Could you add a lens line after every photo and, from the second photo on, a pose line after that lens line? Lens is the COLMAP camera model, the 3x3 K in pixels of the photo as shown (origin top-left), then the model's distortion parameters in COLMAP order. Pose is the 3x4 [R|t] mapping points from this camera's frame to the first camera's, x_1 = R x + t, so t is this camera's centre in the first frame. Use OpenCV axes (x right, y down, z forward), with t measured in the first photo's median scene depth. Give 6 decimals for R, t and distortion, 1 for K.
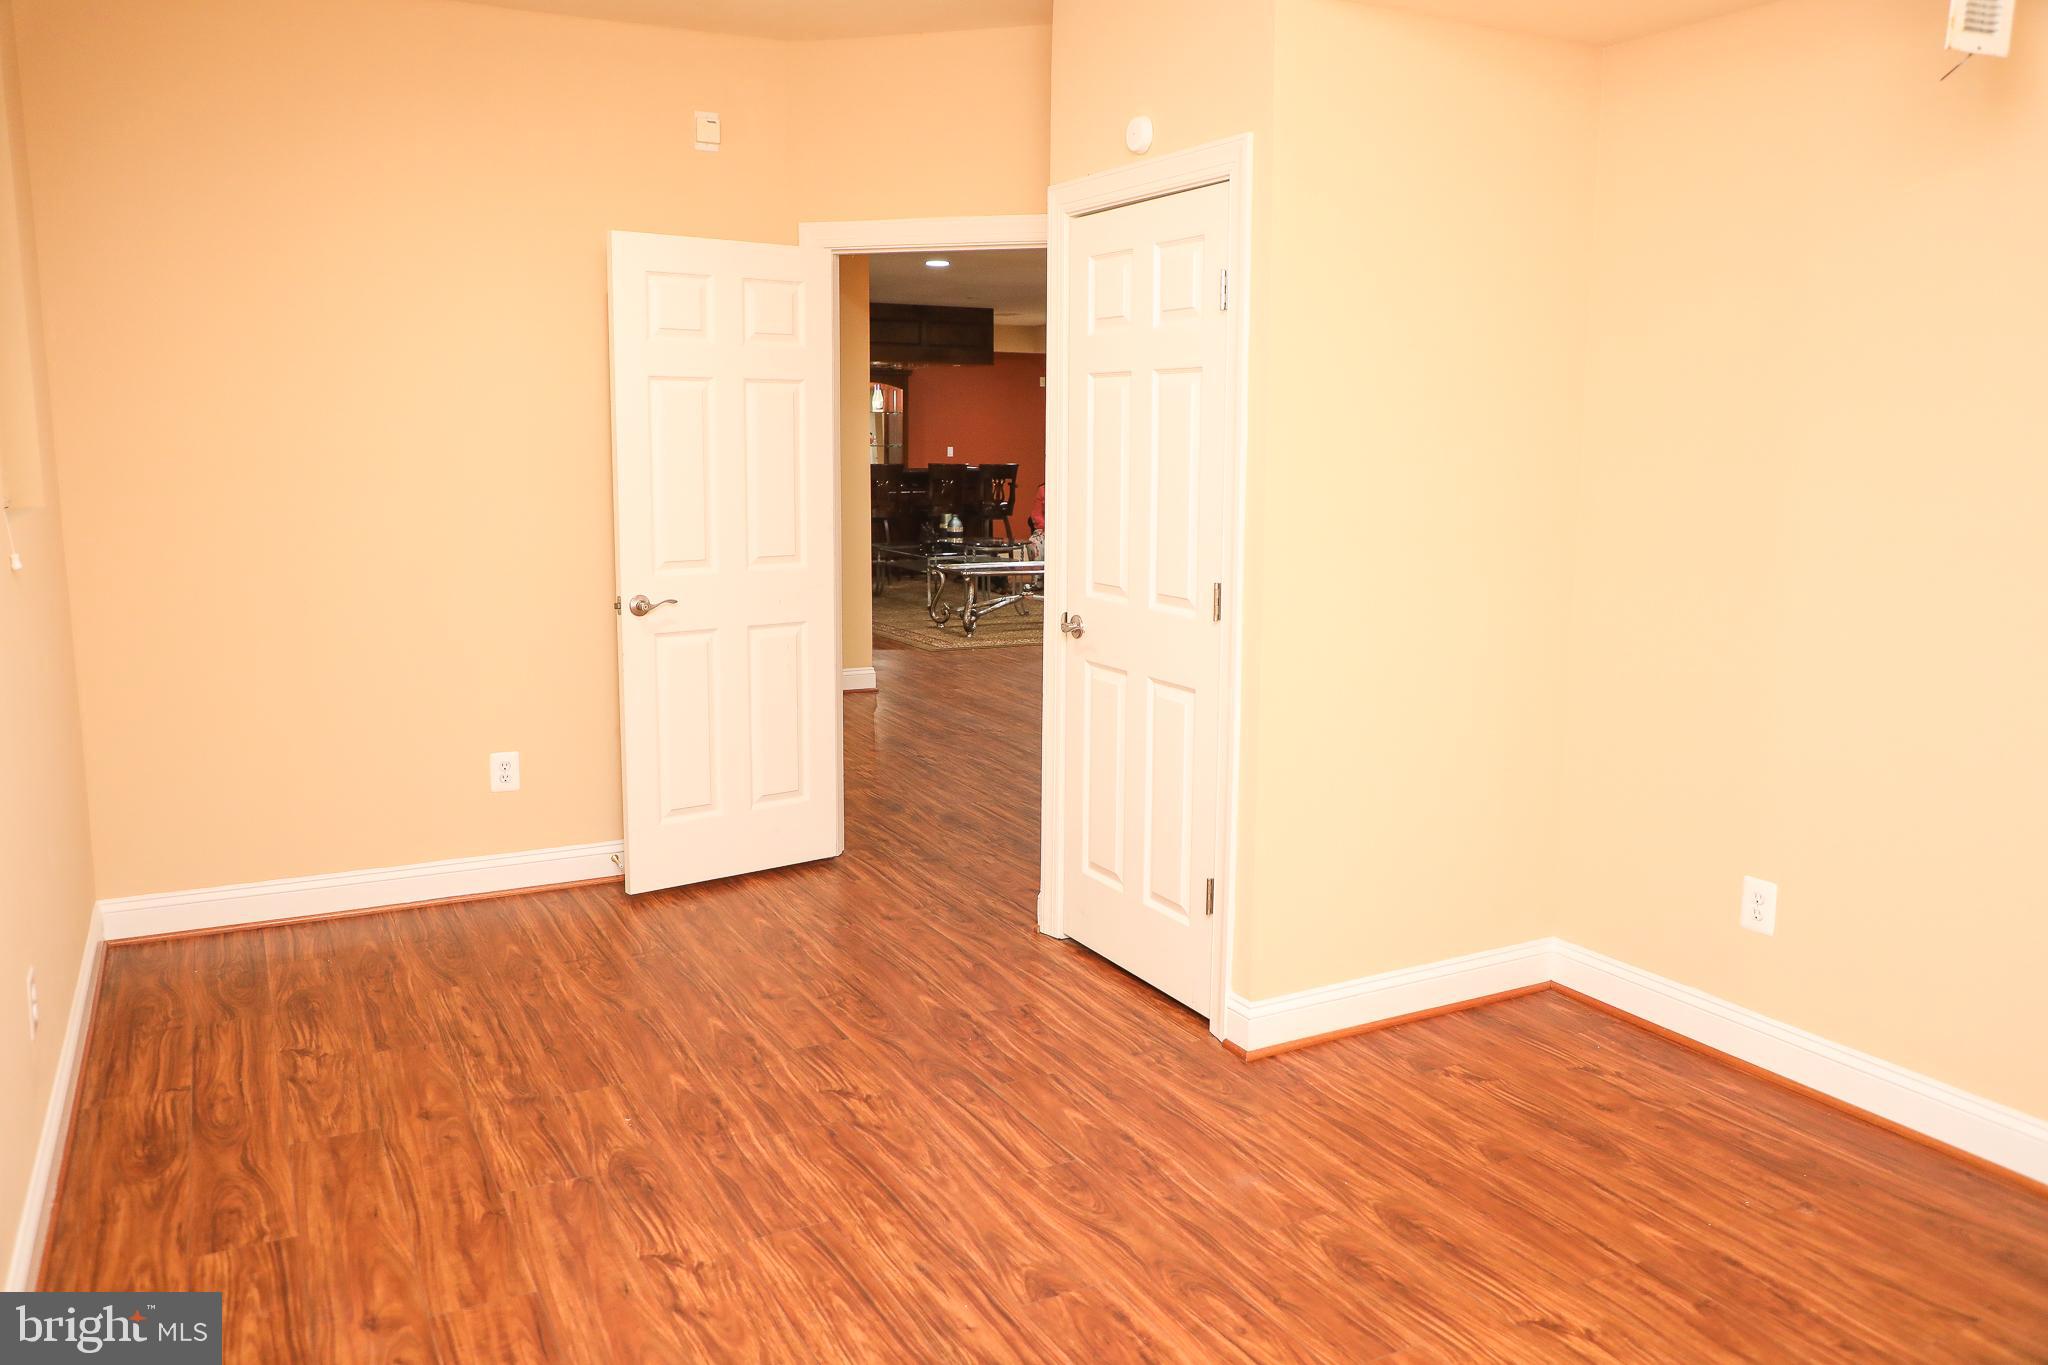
lens RADIAL K [[1526.7, 0, 1022.7], [0, 1526.7, 671.8], [0, 0, 1]] dist [-0.030156, 0.010947]
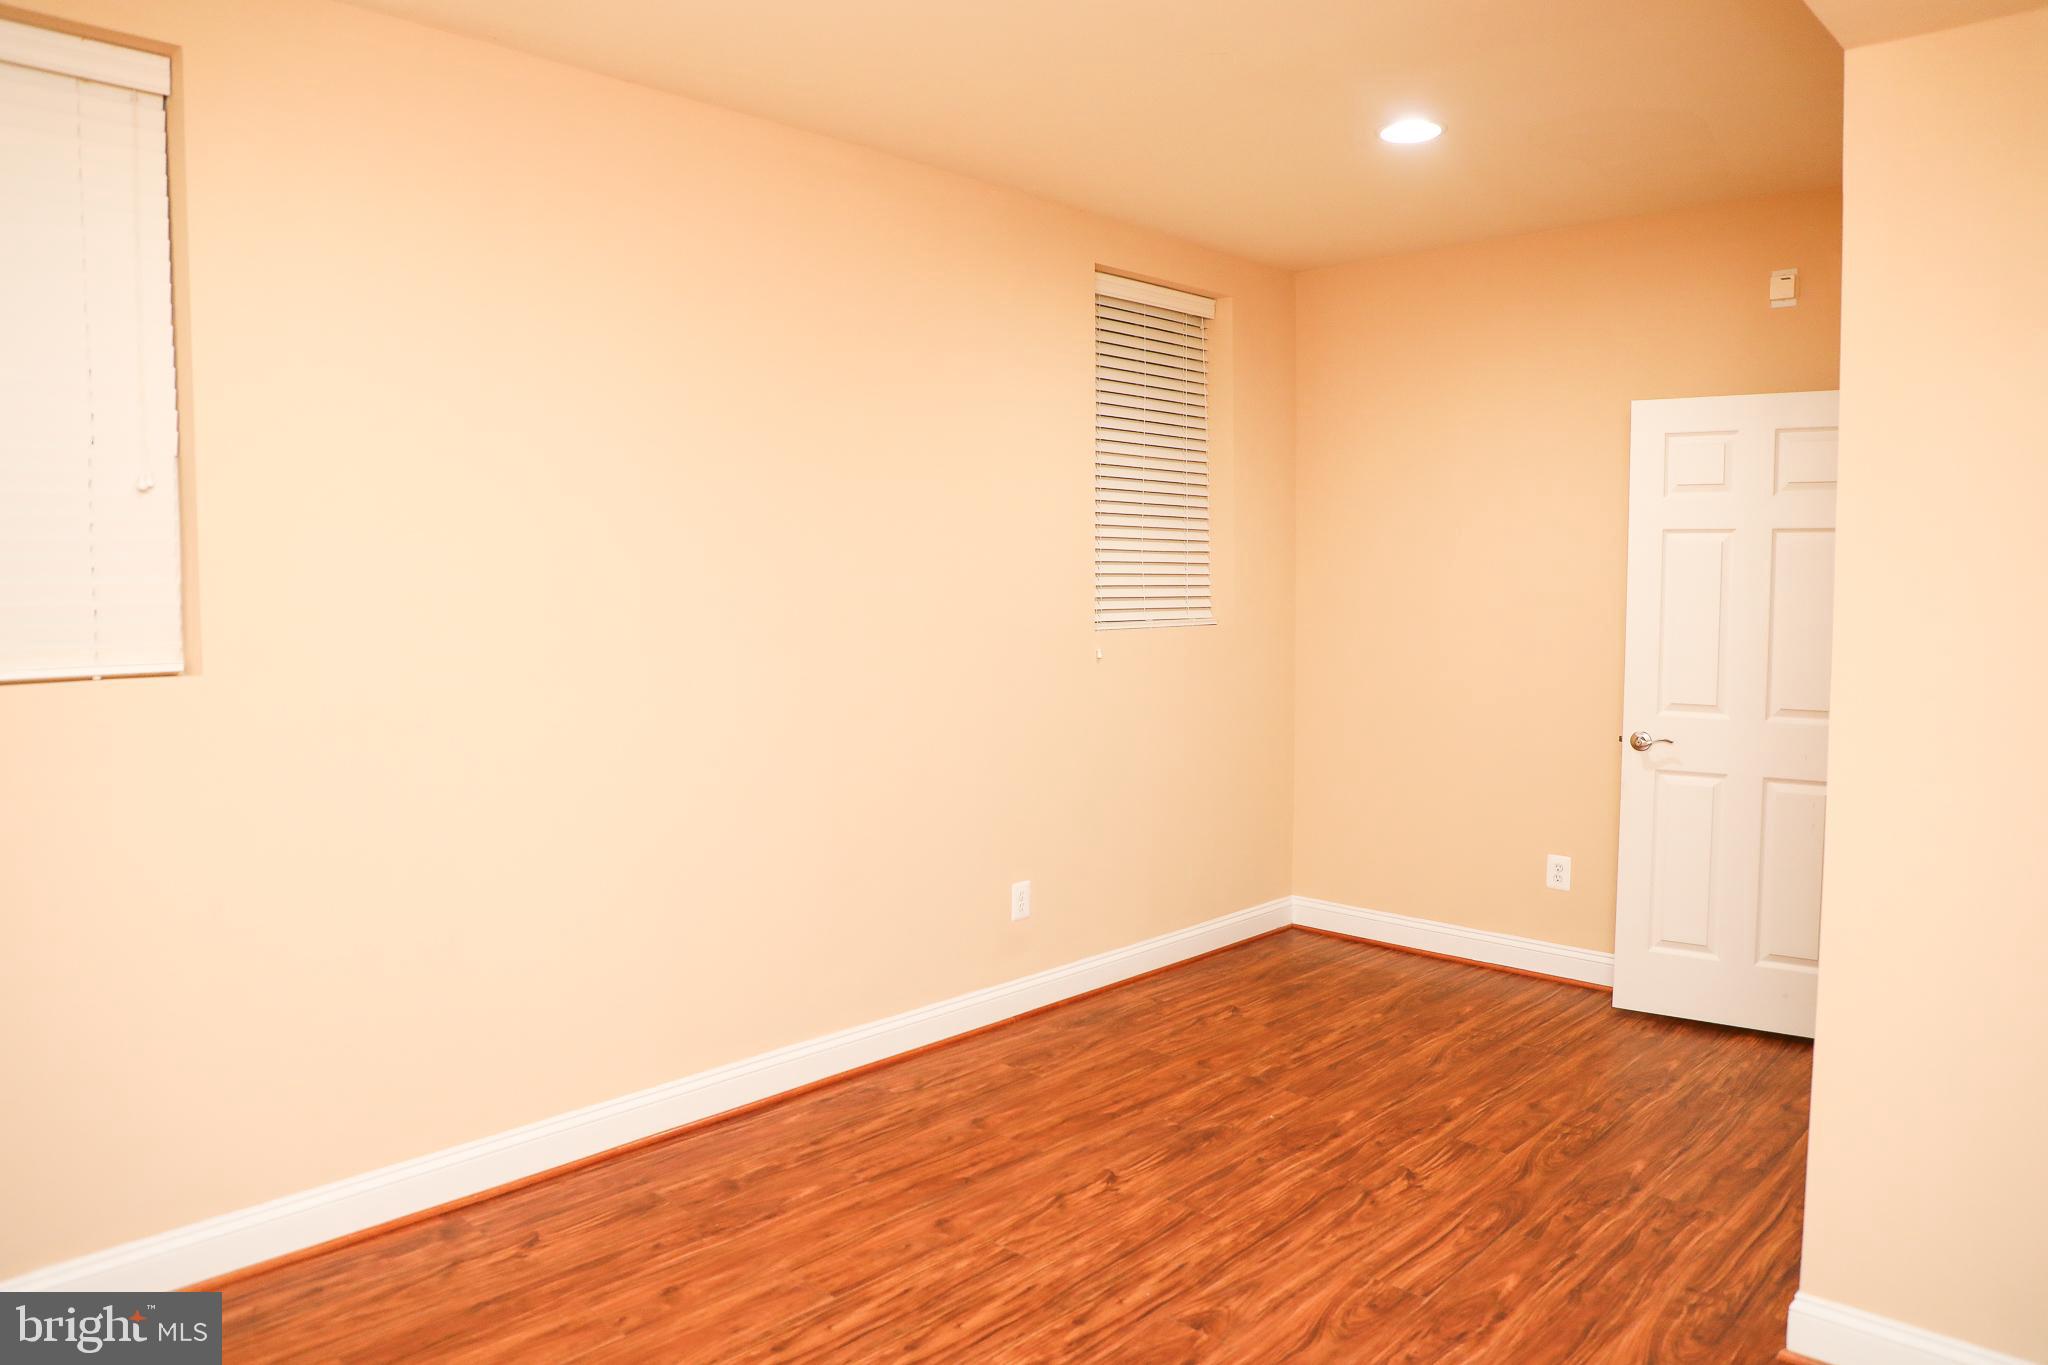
lens RADIAL K [[1383.0, 0, 1022.6], [0, 1383.0, 685.9], [0, 0, 1]] dist [-0.053060, 0.007941]
pose [[0.322767, 0.072907, -0.943666, 0.650955], [-0.148346, 0.988603, 0.025639, -0.053102], [0.934781, 0.131714, 0.329904, 0.339110]]
